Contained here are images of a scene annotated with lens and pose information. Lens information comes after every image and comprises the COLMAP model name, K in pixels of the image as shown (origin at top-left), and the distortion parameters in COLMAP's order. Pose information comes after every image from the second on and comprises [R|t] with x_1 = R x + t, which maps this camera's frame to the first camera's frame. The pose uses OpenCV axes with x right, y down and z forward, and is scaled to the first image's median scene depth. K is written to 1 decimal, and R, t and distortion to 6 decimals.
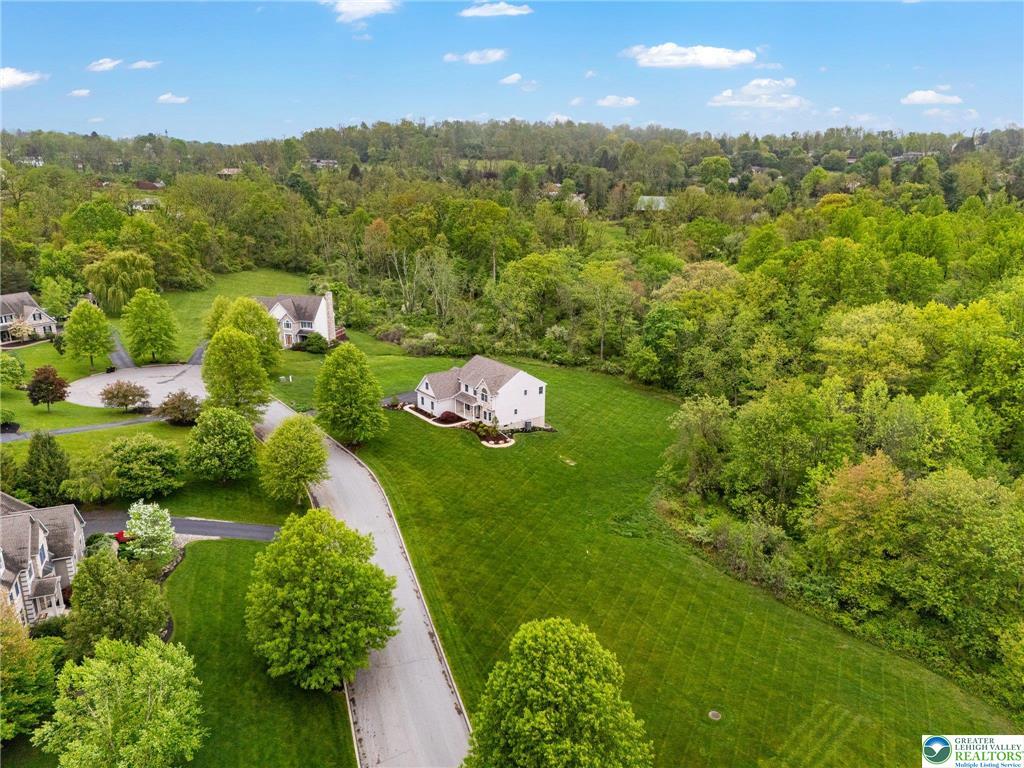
lens RADIAL K [[738.1, 0, 512.0], [0, 738.1, 384.0], [0, 0, 1]] dist [0.091746, -0.075432]
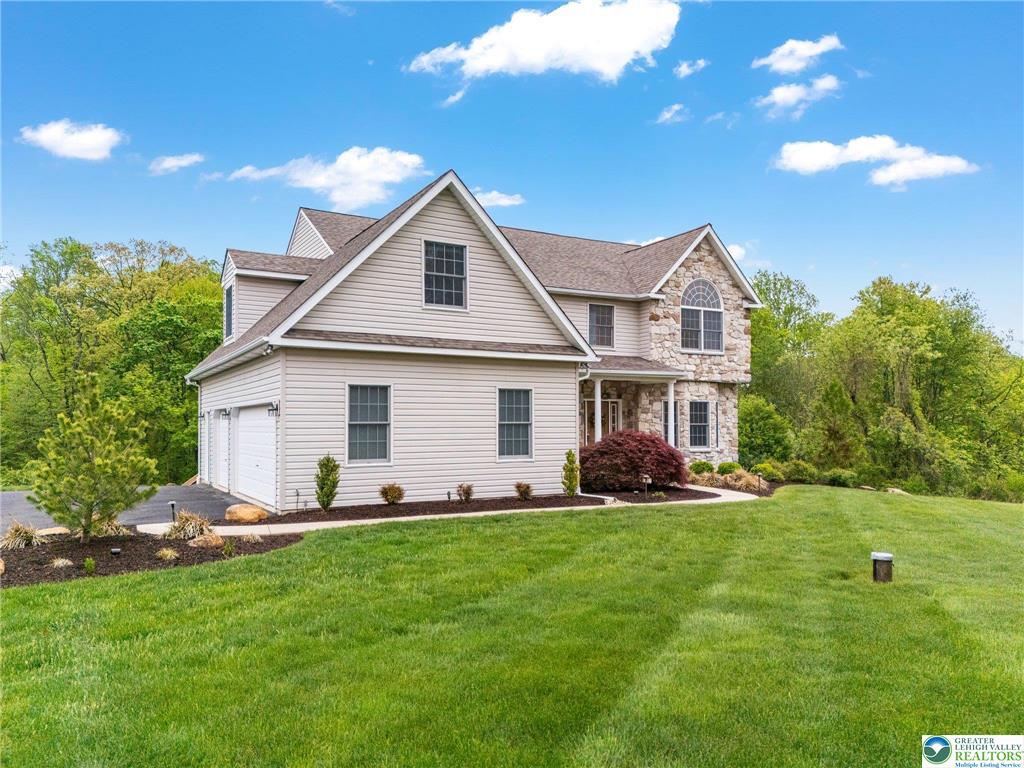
lens RADIAL K [[756.2, 0, 511.6], [0, 756.2, 406.9], [0, 0, 1]] dist [0.054447, -0.003334]
pose [[0.131493, 0.013333, 0.991227, -0.198845], [0.281651, 0.958200, -0.050251, 0.027588], [-0.950464, 0.285788, 0.122242, 0.821925]]
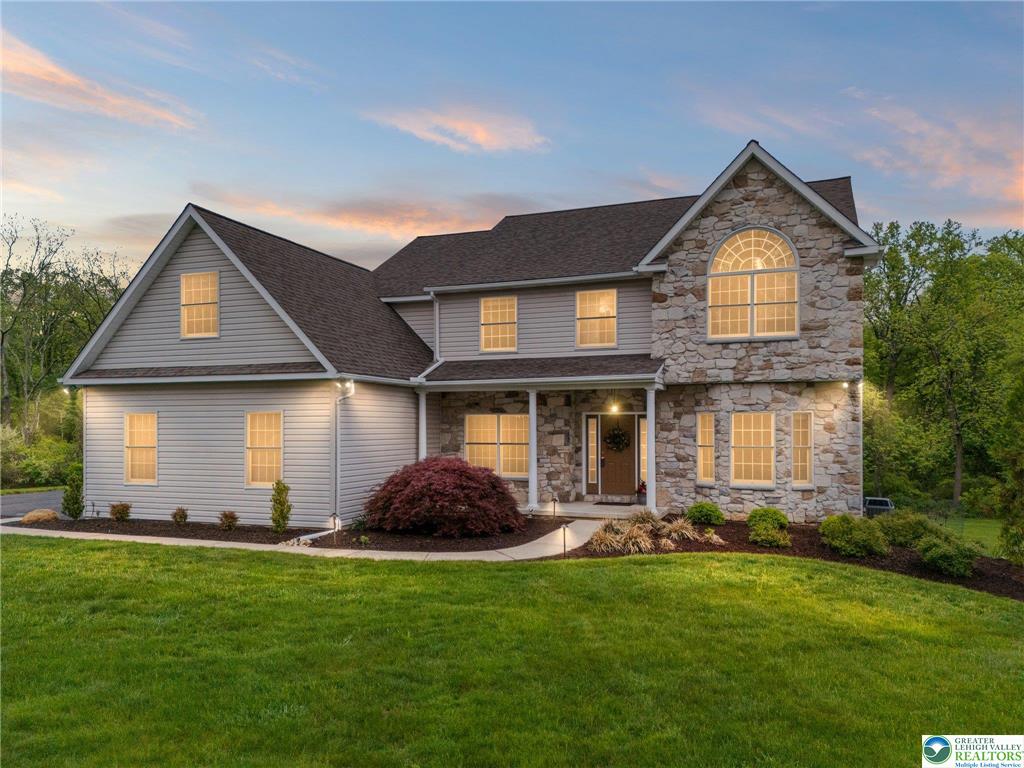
lens RADIAL K [[747.9, 0, 509.1], [0, 747.9, 417.8], [0, 0, 1]] dist [0.056122, -0.002169]
pose [[0.844093, -0.006355, 0.536159, -0.117399], [0.160905, 0.956847, -0.241977, 0.051054], [-0.511485, 0.290522, 0.808690, 0.732953]]
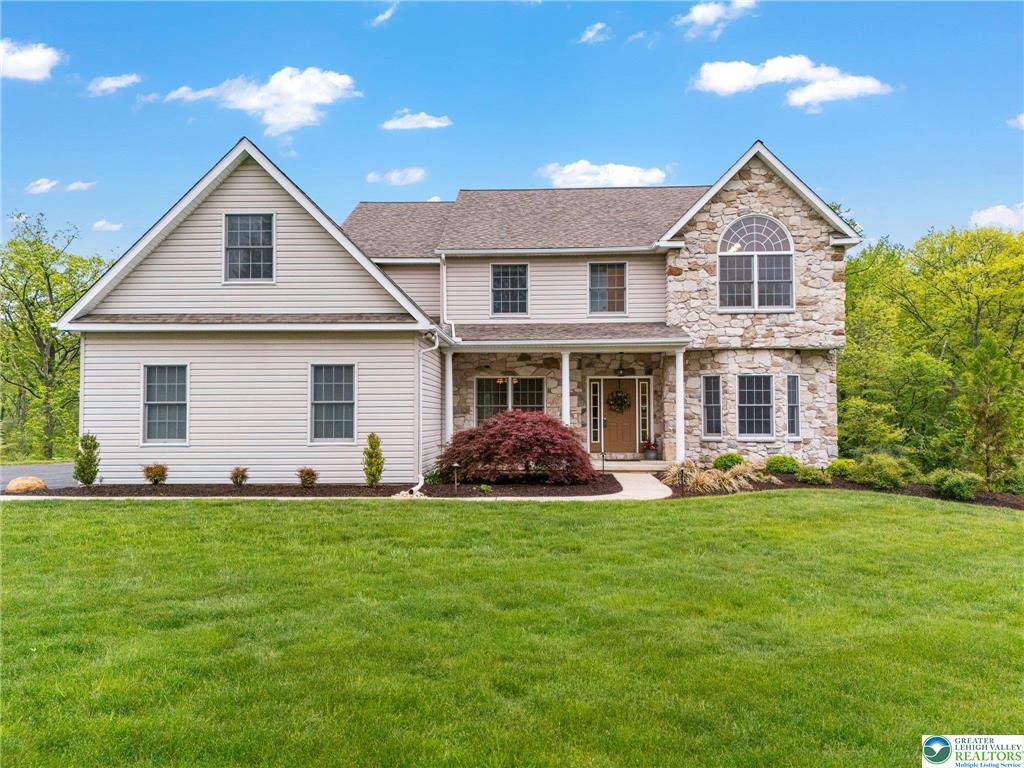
lens RADIAL K [[738.1, 0, 512.0], [0, 738.1, 384.0], [0, 0, 1]] dist [0.091746, -0.075432]
pose [[0.627802, 0.021628, 0.778072, -0.151010], [0.228328, 0.950522, -0.210653, 0.047940], [-0.744131, 0.309905, 0.591801, 0.760042]]
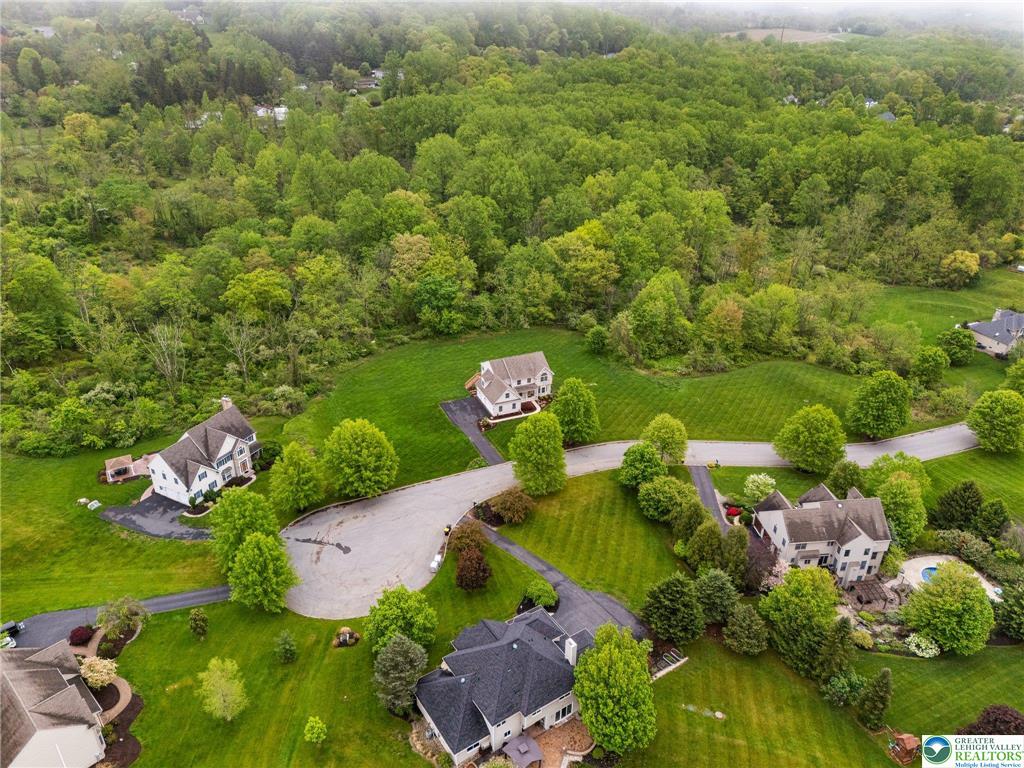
lens RADIAL K [[738.1, 0, 512.0], [0, 738.1, 384.0], [0, 0, 1]] dist [0.091746, -0.075432]
pose [[0.239366, -0.465984, 0.851800, -1.026936], [0.263572, 0.875546, 0.404907, -0.458165], [-0.934470, 0.127590, 0.332396, 0.462686]]
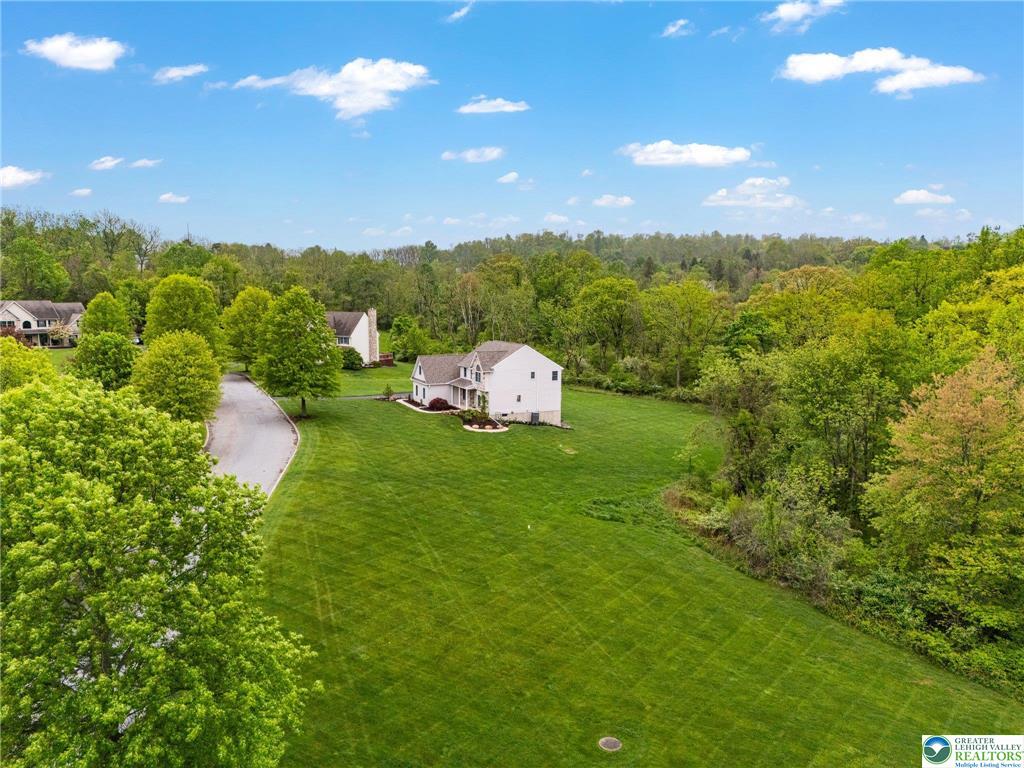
lens RADIAL K [[738.1, 0, 512.0], [0, 738.1, 384.0], [0, 0, 1]] dist [0.091746, -0.075432]
pose [[0.978371, 0.022830, -0.205596, 0.129363], [-0.056858, 0.985289, -0.161162, 0.121263], [0.198892, 0.169366, 0.965276, 0.191759]]
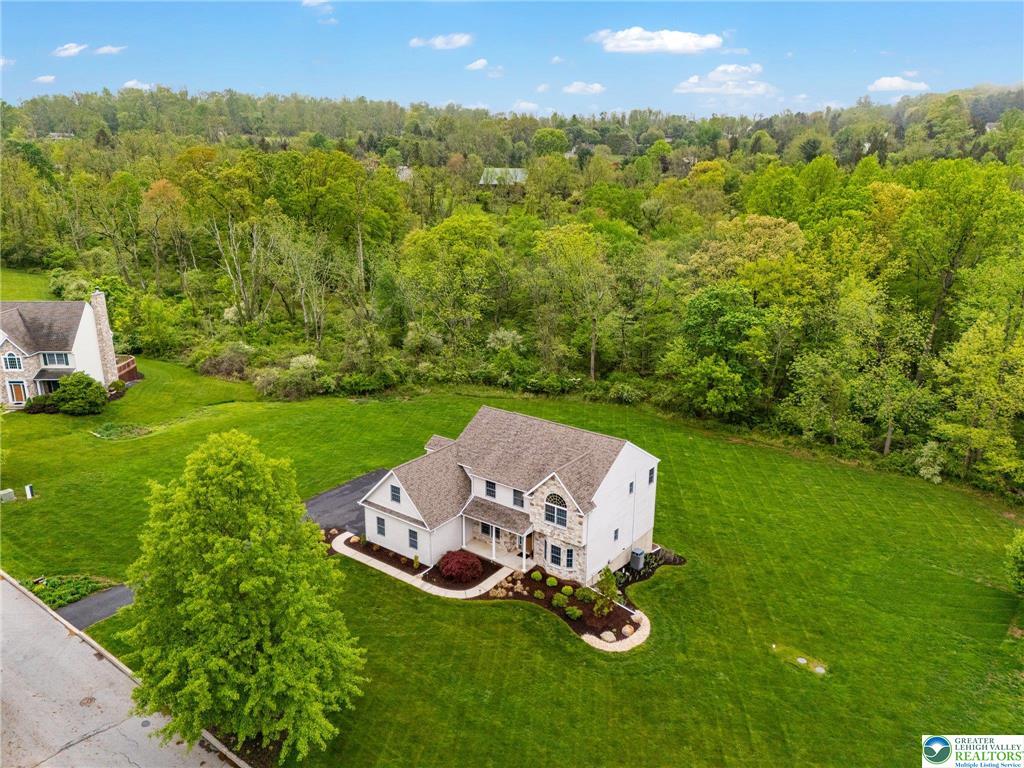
lens RADIAL K [[751.2, 0, 512.0], [0, 751.2, 384.0], [0, 0, 1]] dist [0.082447, -0.084869]
pose [[0.960025, -0.081101, 0.267907, -0.135390], [0.080051, 0.996680, 0.014856, -0.051308], [-0.268223, 0.007184, 0.963330, 0.473797]]
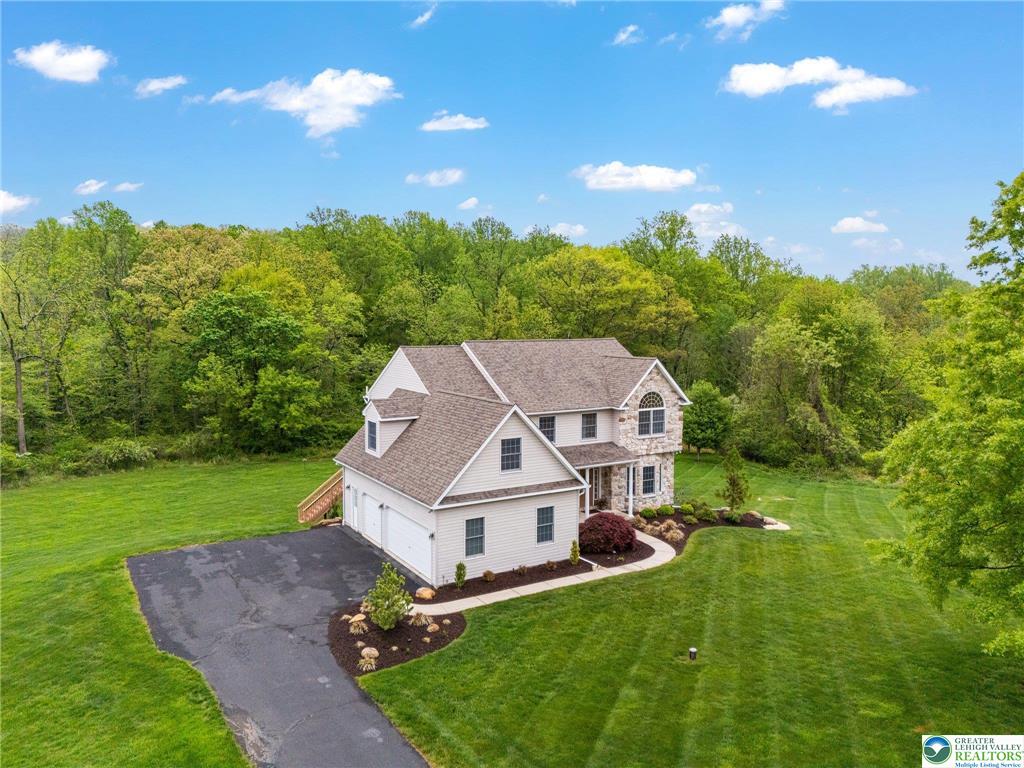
lens RADIAL K [[738.1, 0, 512.0], [0, 738.1, 384.0], [0, 0, 1]] dist [0.091746, -0.075432]
pose [[0.102827, -0.097199, 0.989939, -0.288371], [0.280697, 0.957602, 0.064867, -0.028258], [-0.954272, 0.271203, 0.125751, 0.808246]]
